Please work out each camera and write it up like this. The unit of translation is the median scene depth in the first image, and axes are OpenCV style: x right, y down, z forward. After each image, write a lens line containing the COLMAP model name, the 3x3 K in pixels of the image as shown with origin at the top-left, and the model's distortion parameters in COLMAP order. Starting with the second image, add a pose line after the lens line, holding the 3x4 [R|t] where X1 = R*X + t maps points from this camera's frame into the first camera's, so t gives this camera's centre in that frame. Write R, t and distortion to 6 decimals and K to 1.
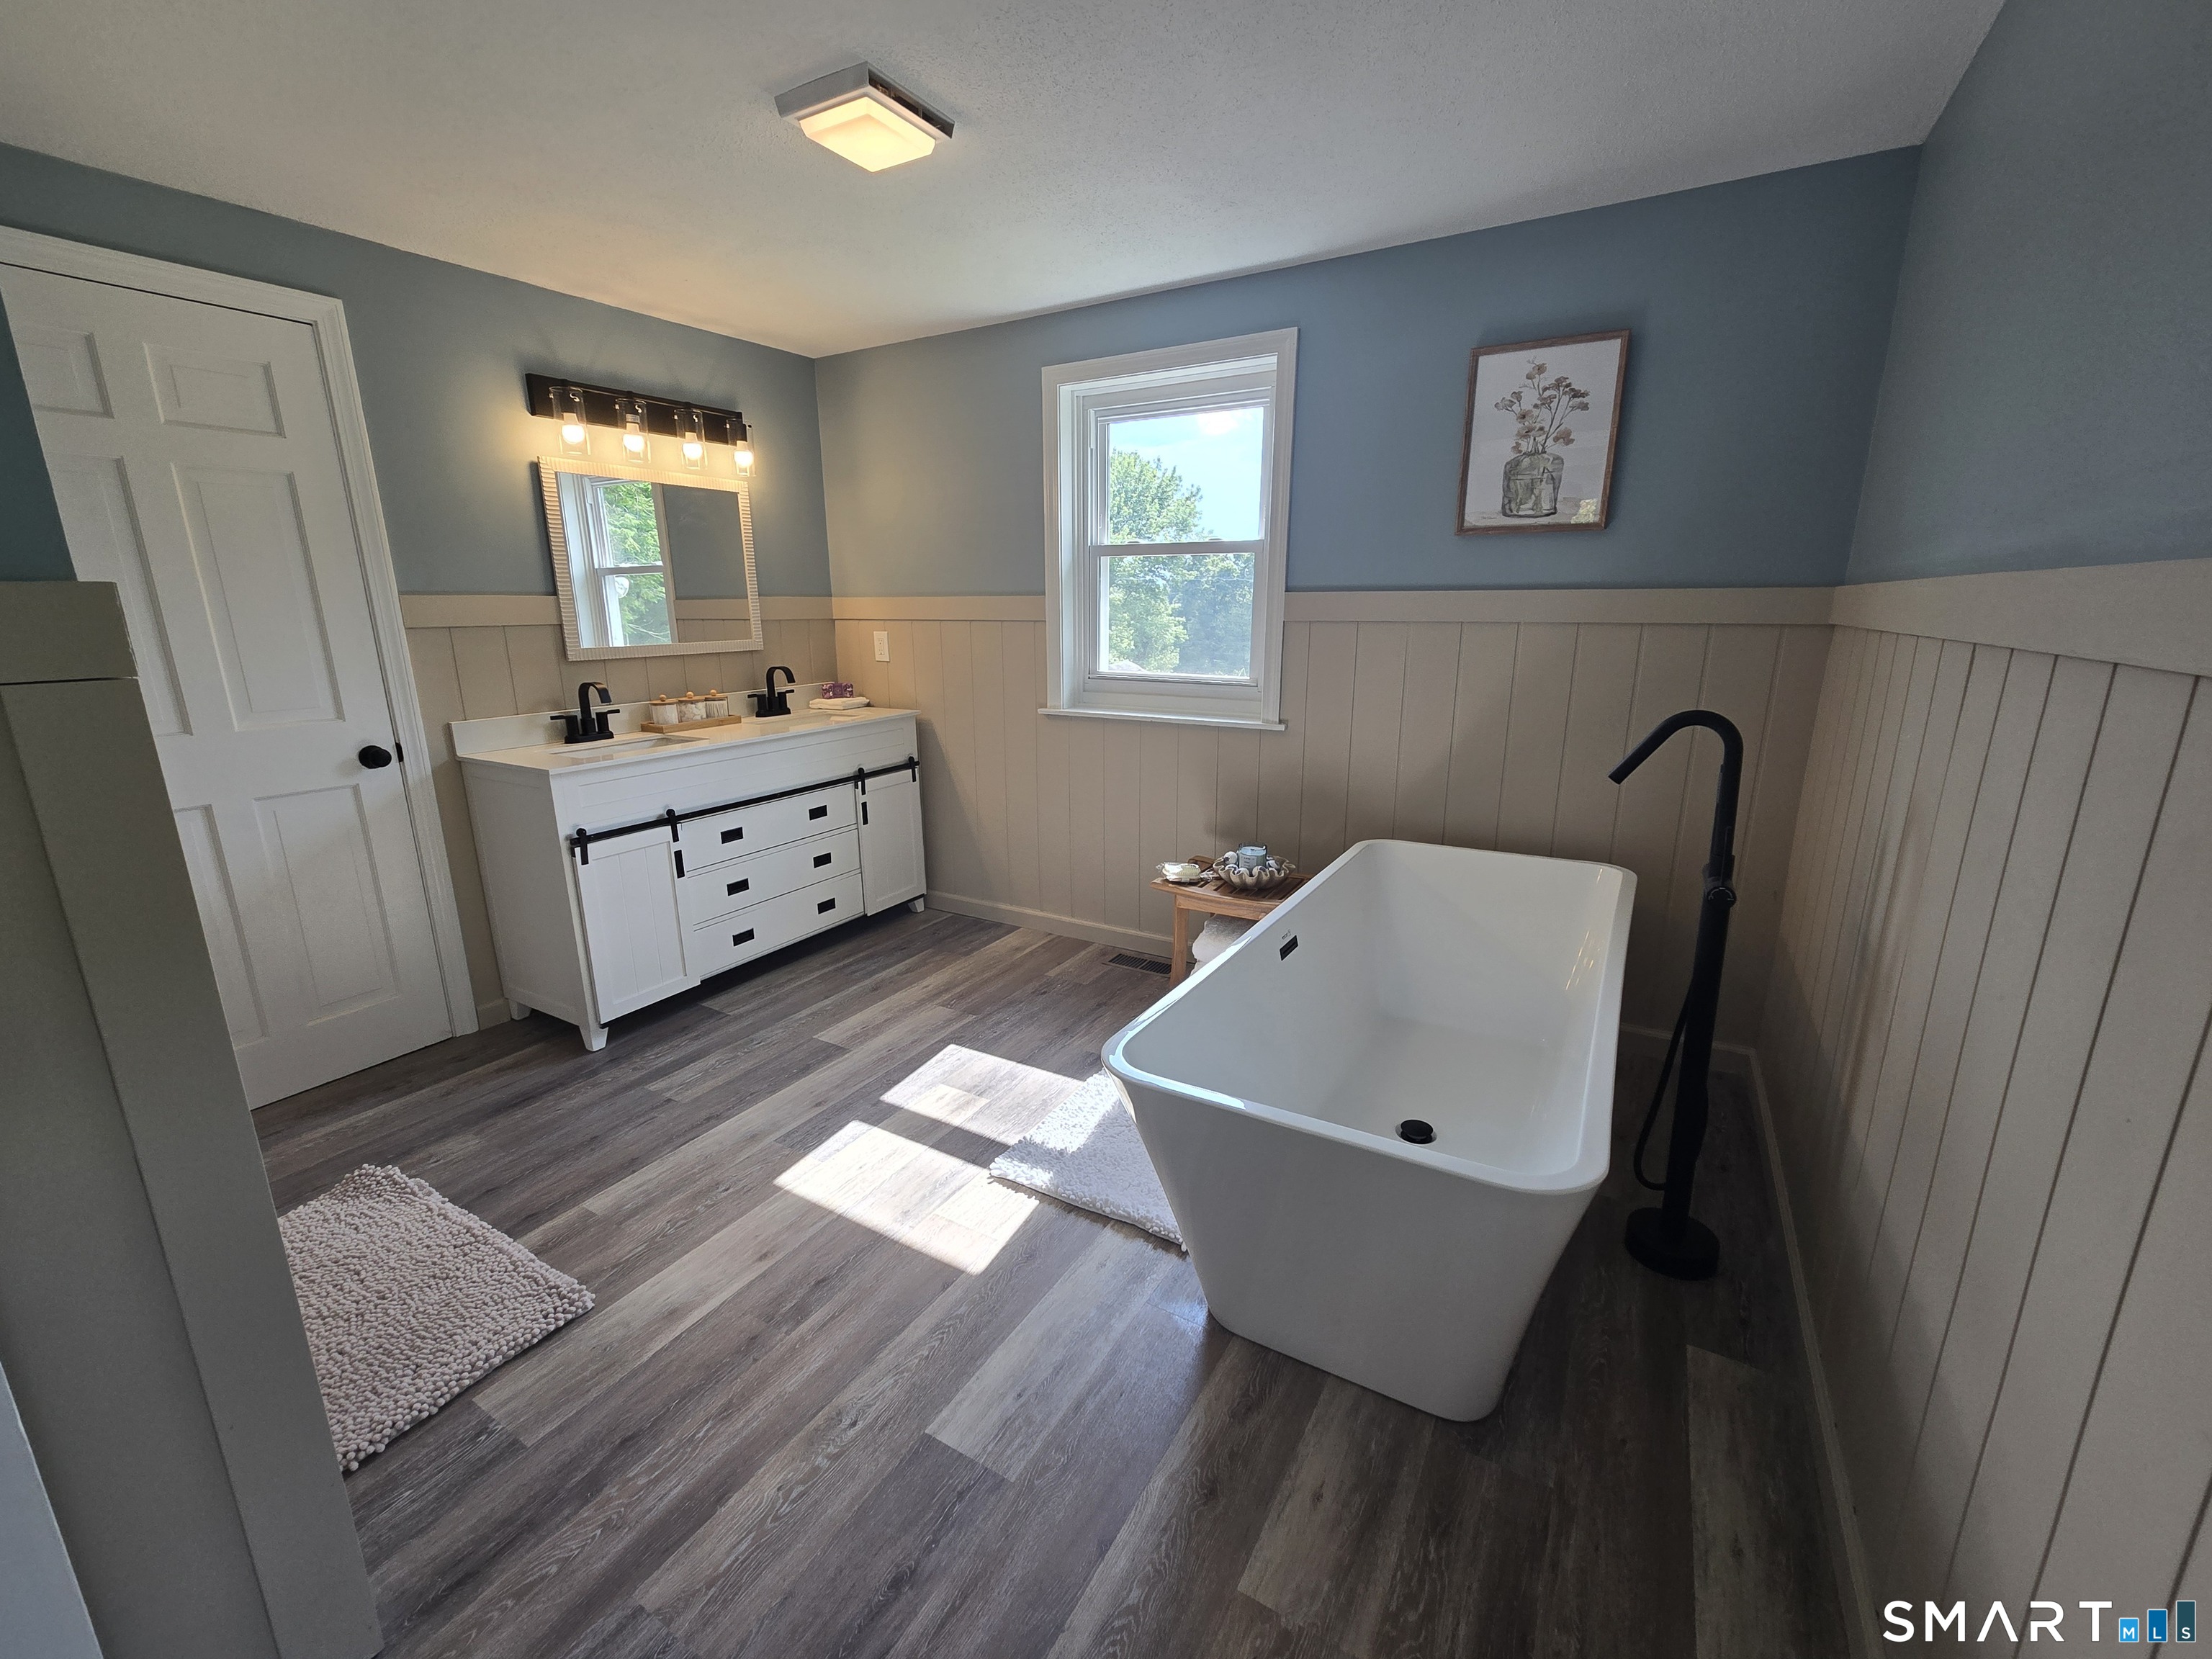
lens RADIAL K [[903.1, 0, 1102.1], [0, 903.1, 819.8], [0, 0, 1]] dist [0.000420, 0.000195]
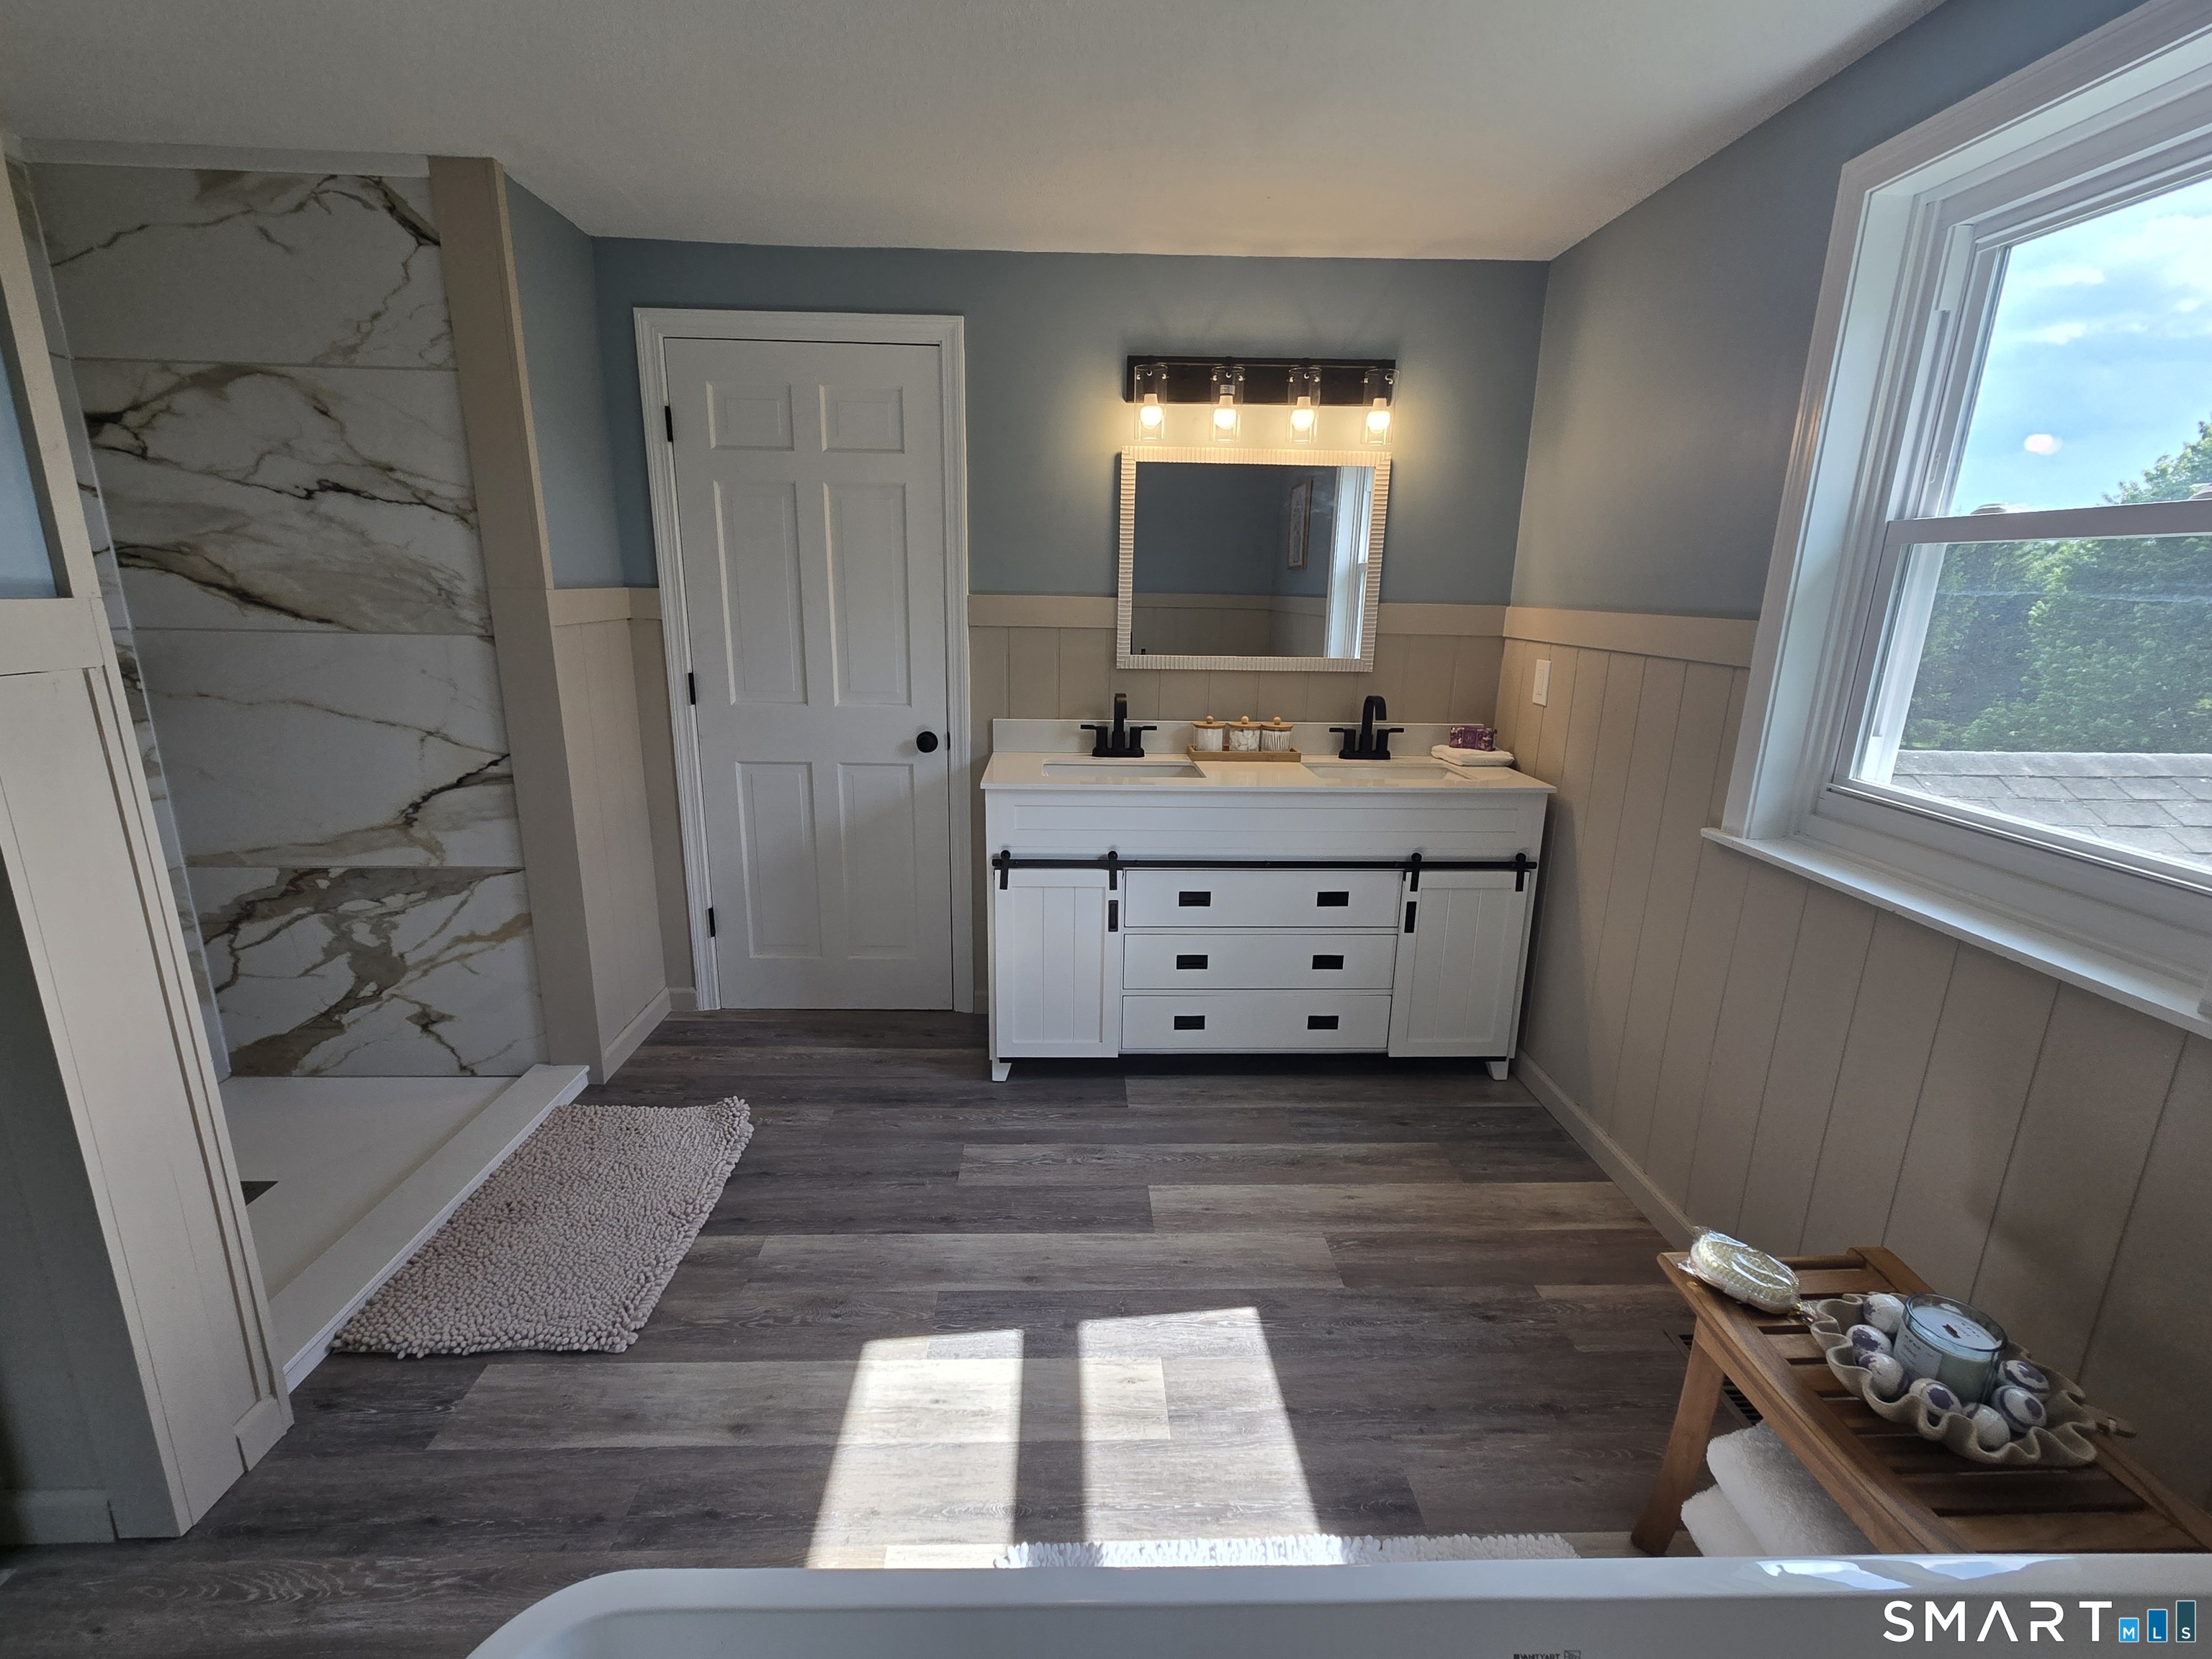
lens RADIAL K [[972.8, 0, 1100.5], [0, 972.8, 828.8], [0, 0, 1]] dist [-0.003144, 0.001145]
pose [[0.543914, 0.220279, -0.809713, 0.240666], [-0.220136, 0.968592, 0.115628, -0.128853], [0.809752, 0.115355, 0.575322, 0.436745]]
